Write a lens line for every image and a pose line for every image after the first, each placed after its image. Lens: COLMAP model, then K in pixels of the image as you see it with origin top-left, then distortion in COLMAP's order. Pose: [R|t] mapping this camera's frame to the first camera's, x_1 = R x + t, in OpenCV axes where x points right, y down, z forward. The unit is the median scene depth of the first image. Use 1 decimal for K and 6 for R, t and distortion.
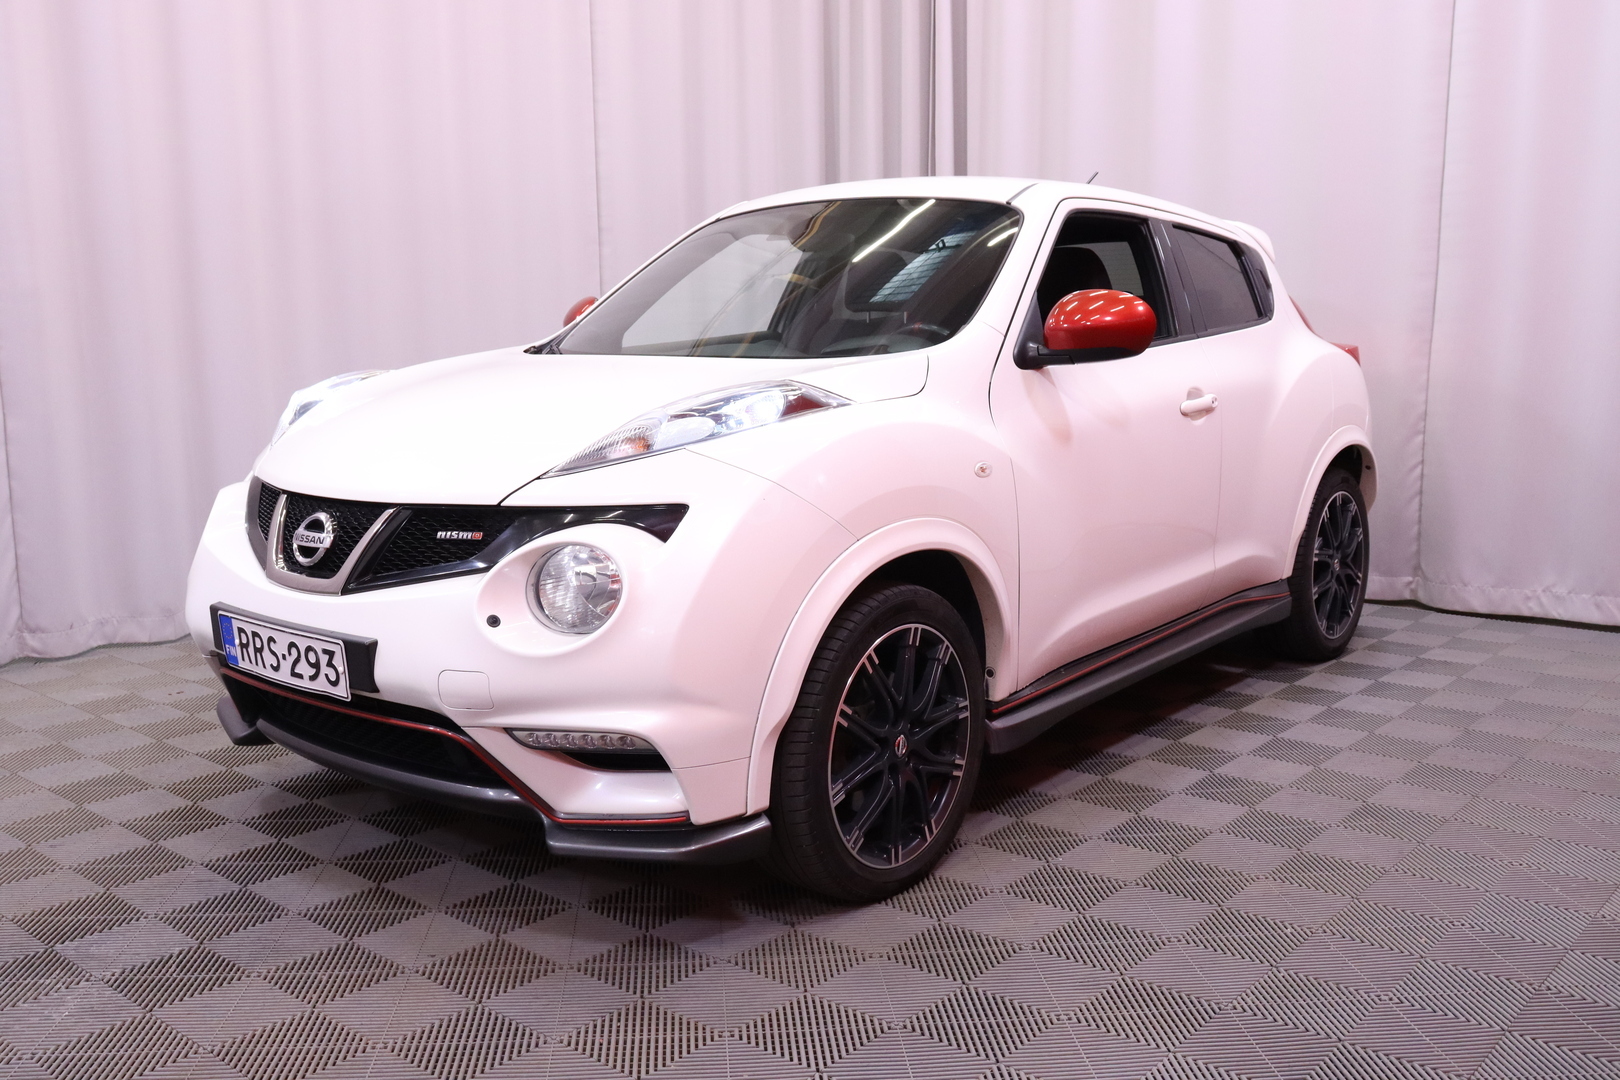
lens RADIAL K [[1453.3, 0, 810.0], [0, 1453.3, 540.0], [0, 0, 1]] dist [-0.038533, 0.002213]
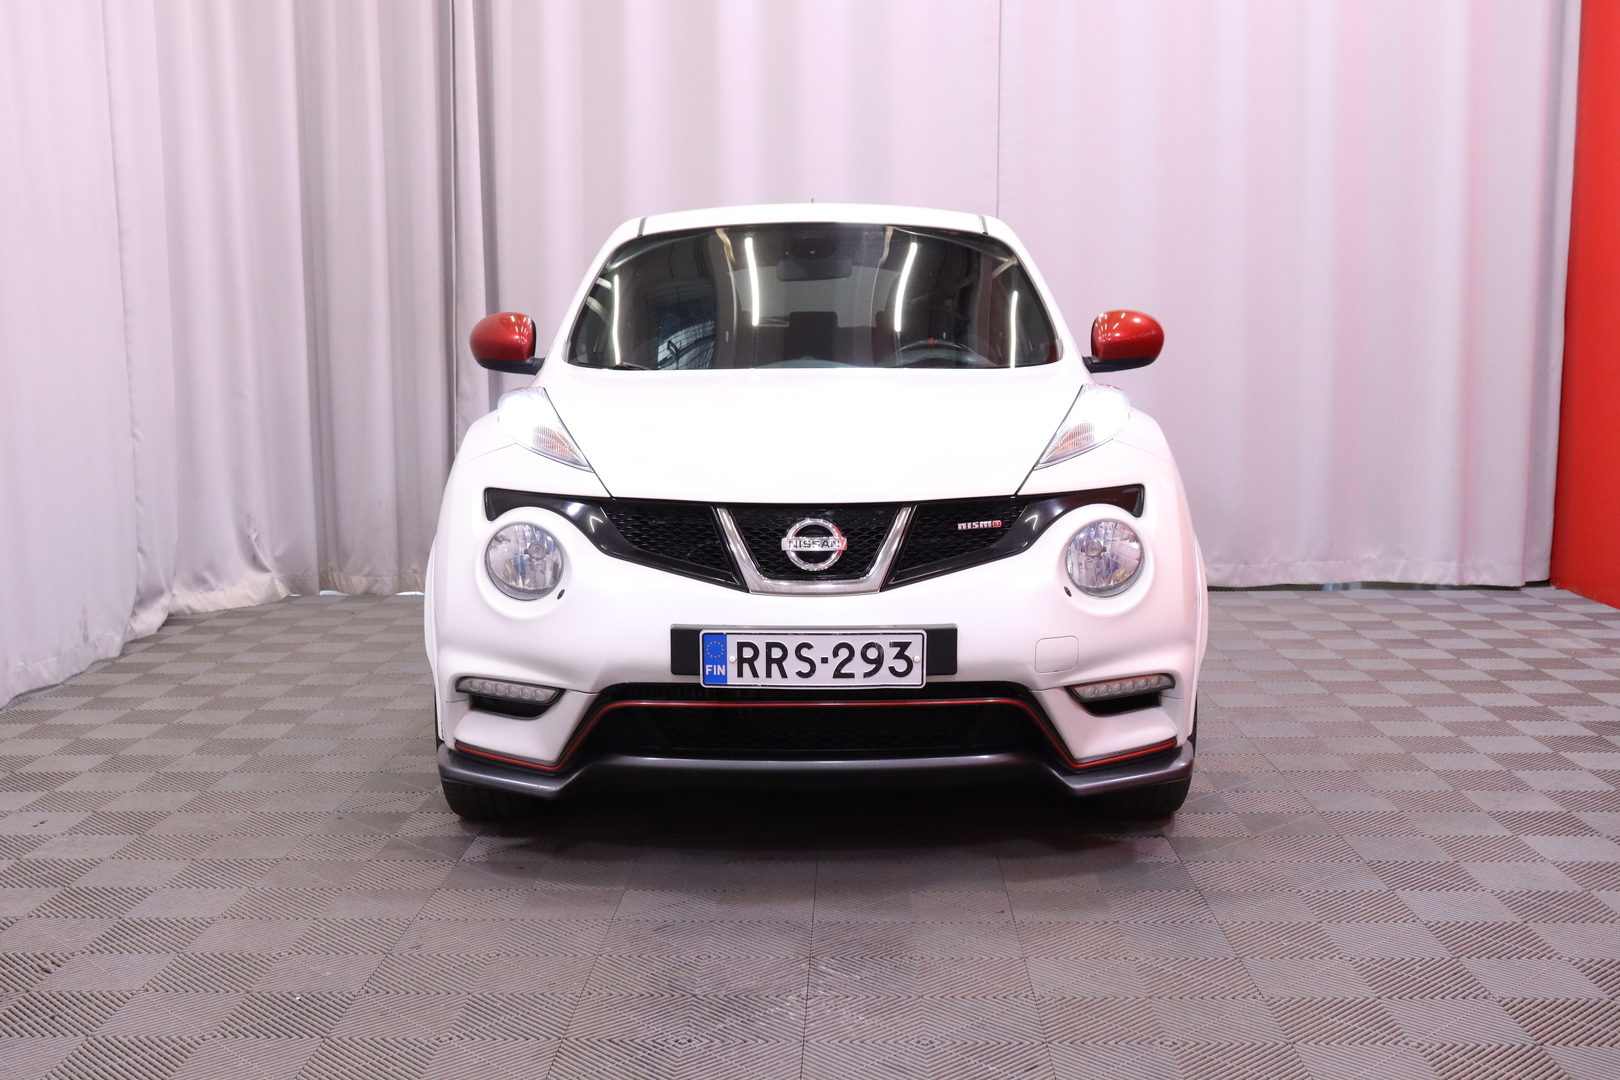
lens RADIAL K [[1909.9, 0, 810.0], [0, 1909.9, 540.0], [0, 0, 1]] dist [-0.130284, -0.000131]
pose [[0.751747, -0.068268, 0.655909, -1.280293], [0.095173, 0.995446, -0.005471, 0.003609], [-0.652548, 0.066537, 0.754820, -0.006004]]
